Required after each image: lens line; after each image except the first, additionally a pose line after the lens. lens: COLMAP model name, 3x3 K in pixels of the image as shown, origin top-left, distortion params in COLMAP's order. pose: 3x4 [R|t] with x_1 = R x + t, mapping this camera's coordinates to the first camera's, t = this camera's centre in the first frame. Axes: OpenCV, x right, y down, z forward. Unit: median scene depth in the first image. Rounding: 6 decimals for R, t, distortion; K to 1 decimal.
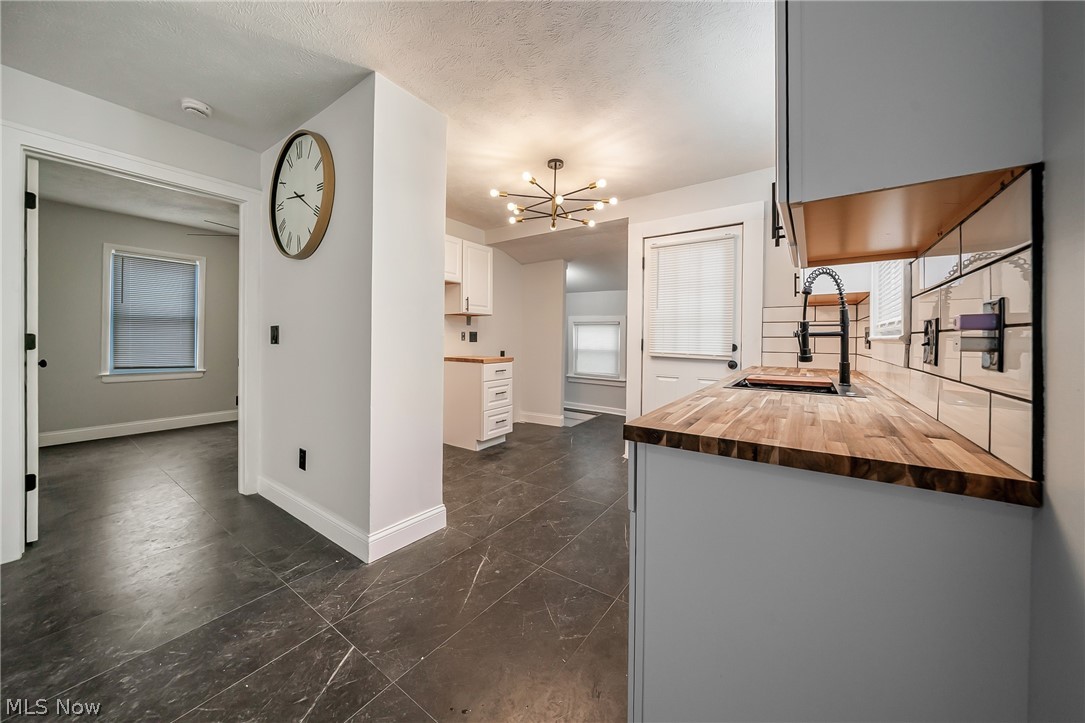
lens RADIAL K [[387.2, 0, 542.5], [0, 387.2, 339.0], [0, 0, 1]] dist [-0.001055, -0.000119]
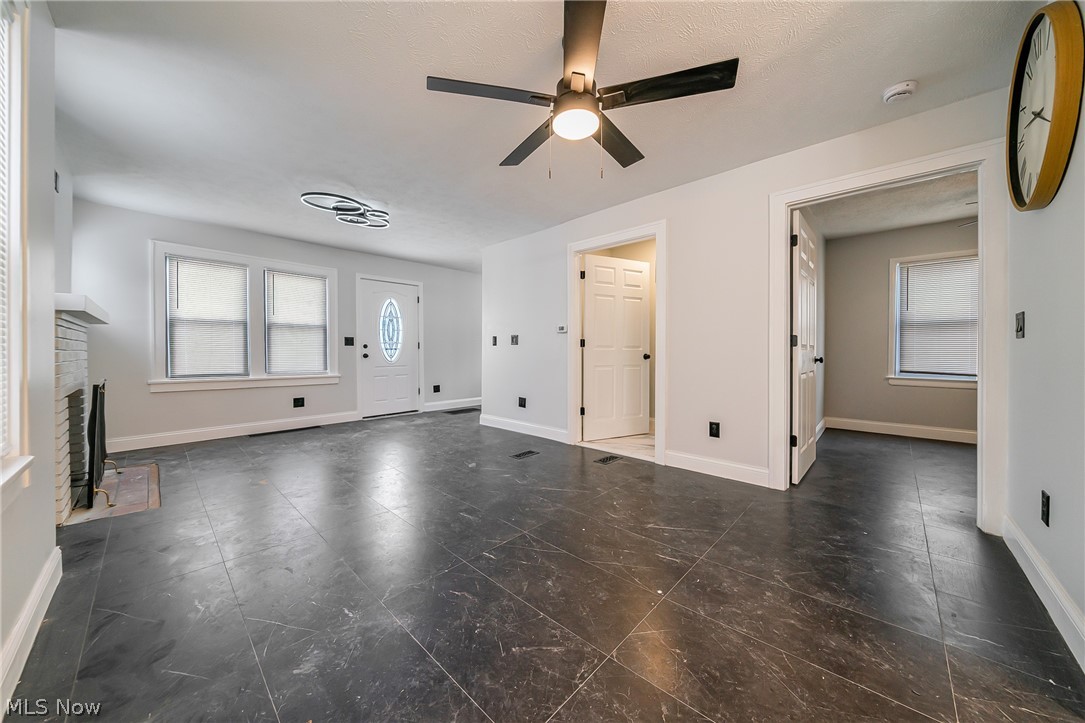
lens RADIAL K [[376.1, 0, 533.7], [0, 376.1, 354.9], [0, 0, 1]] dist [-0.006911, -0.000014]
pose [[-0.158821, -0.002106, -0.987305, 0.151277], [-0.007798, 0.999969, -0.000878, 0.059130], [0.987277, 0.007560, -0.158832, 0.247676]]
